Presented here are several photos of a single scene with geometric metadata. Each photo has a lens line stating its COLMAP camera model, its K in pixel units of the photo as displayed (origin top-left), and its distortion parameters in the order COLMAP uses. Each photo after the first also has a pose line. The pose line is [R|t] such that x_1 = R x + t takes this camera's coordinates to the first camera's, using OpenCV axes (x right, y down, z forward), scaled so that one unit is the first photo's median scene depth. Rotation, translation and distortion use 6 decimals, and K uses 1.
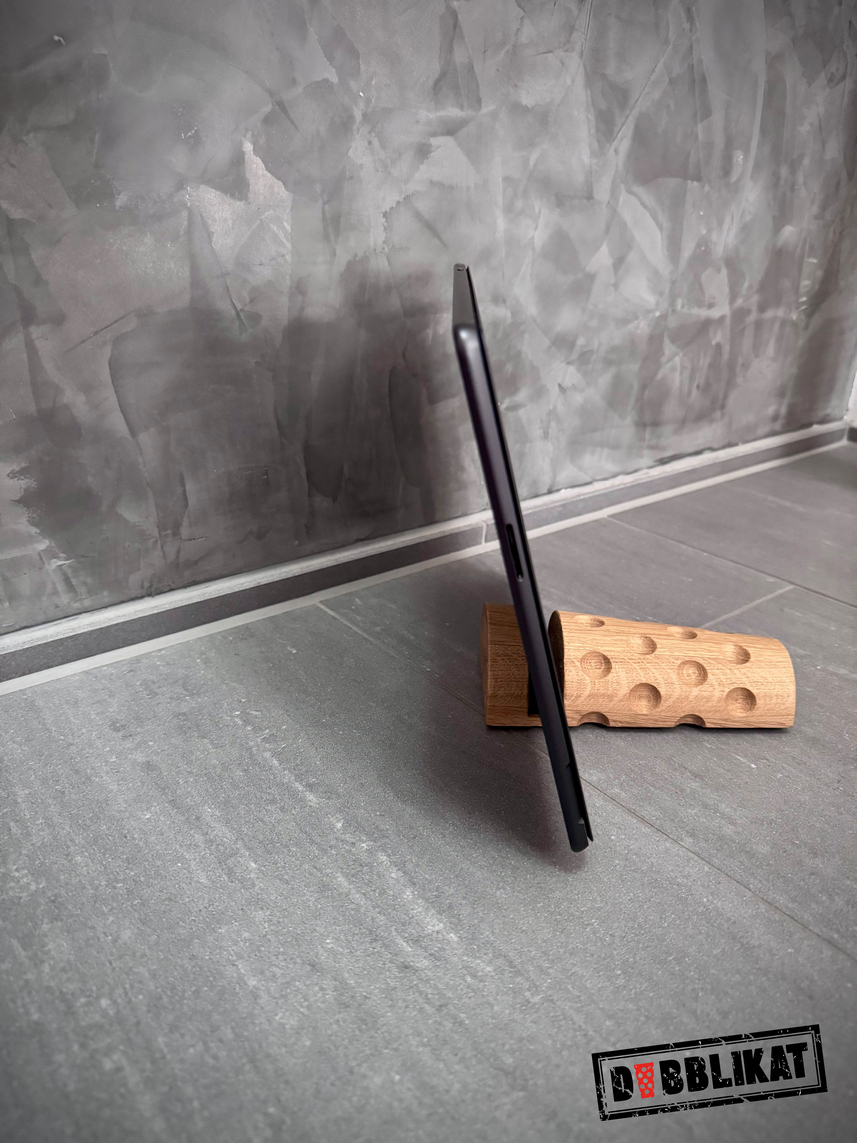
lens RADIAL K [[842.2, 0, 434.8], [0, 842.2, 578.1], [0, 0, 1]] dist [0.006858, -0.041532]
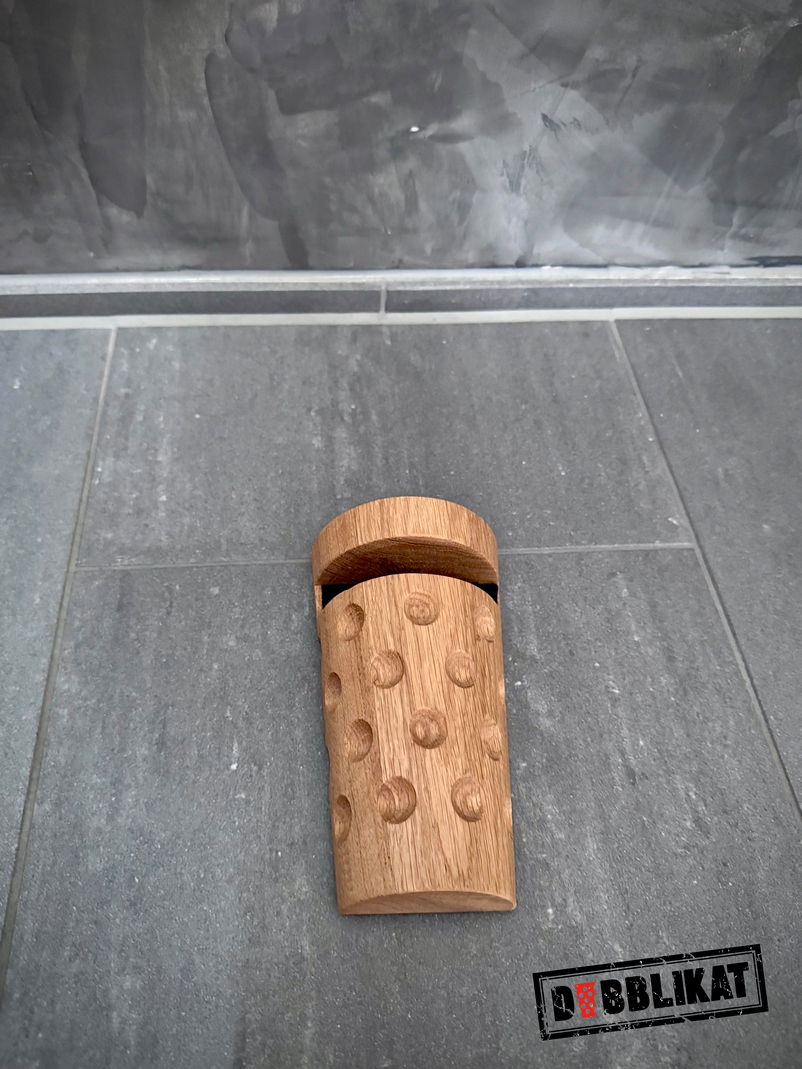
lens RADIAL K [[855.0, 0, 411.1], [0, 855.0, 546.8], [0, 0, 1]] dist [0.020868, -0.085331]
pose [[0.824520, 0.454306, -0.337302, 0.598161], [-0.253891, 0.829782, 0.496993, -0.348966], [0.505674, -0.324142, 0.799516, 0.418413]]
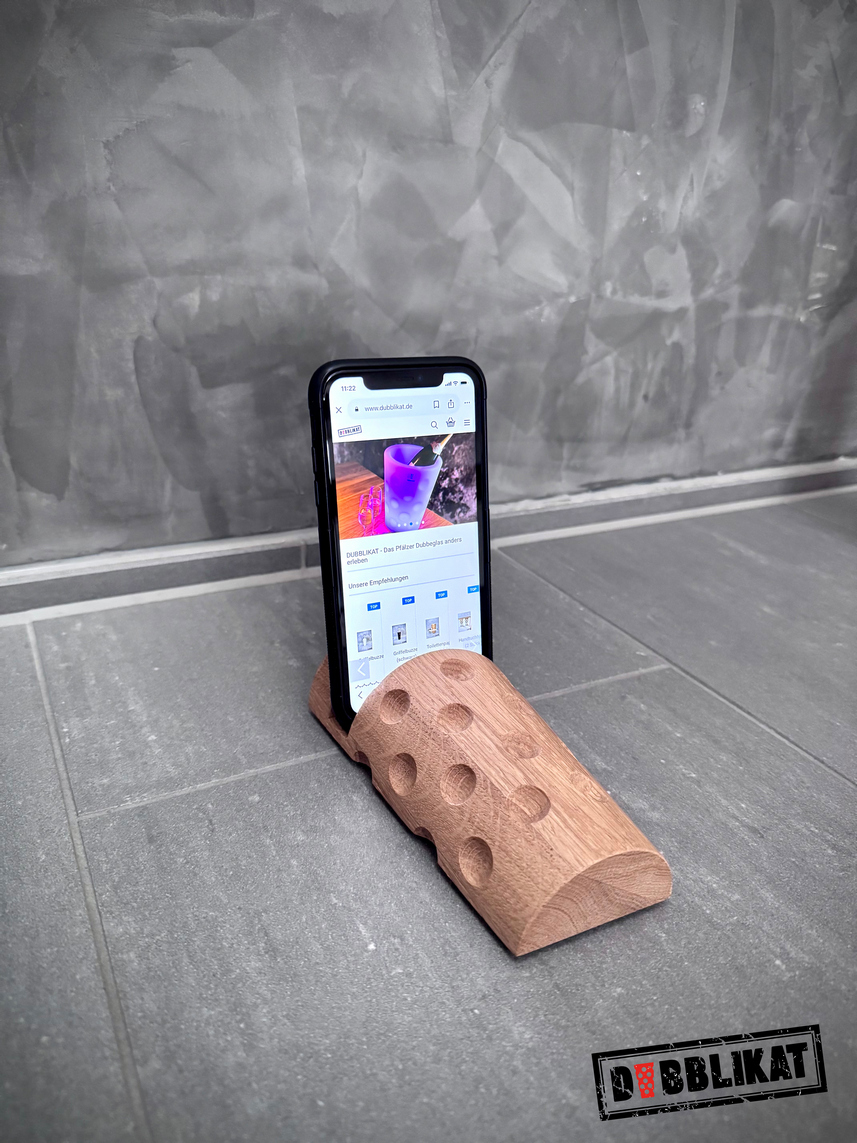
lens RADIAL K [[842.2, 0, 435.6], [0, 842.2, 574.4], [0, 0, 1]] dist [0.006858, -0.041532]
pose [[0.980868, 0.095164, -0.169828, 0.435374], [-0.097618, 0.995205, -0.006138, -0.057384], [0.168429, 0.022599, 0.985455, 0.298869]]
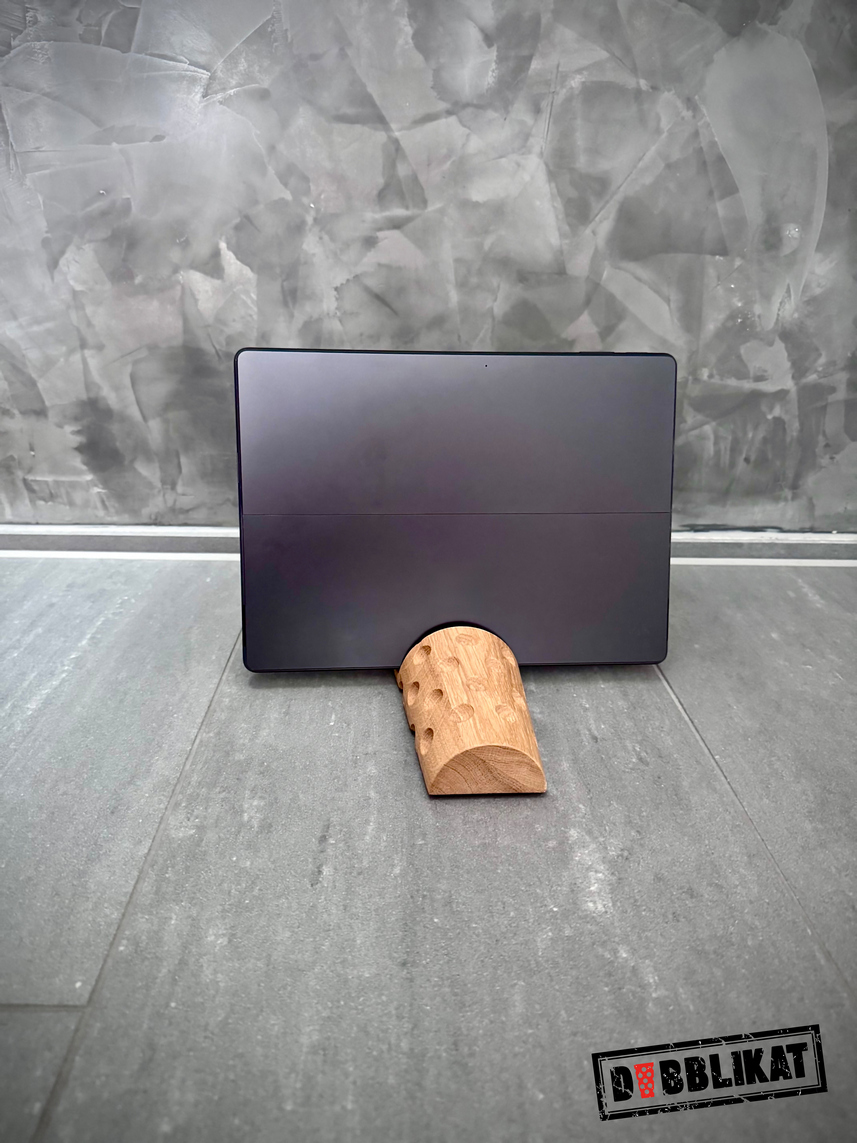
lens RADIAL K [[842.2, 0, 428.3], [0, 842.2, 574.7], [0, 0, 1]] dist [0.006858, -0.041532]
pose [[0.786700, 0.212575, -0.579581, 0.996022], [-0.244805, 0.969294, 0.023223, -0.050876], [0.566721, 0.123615, 0.814583, 0.028066]]
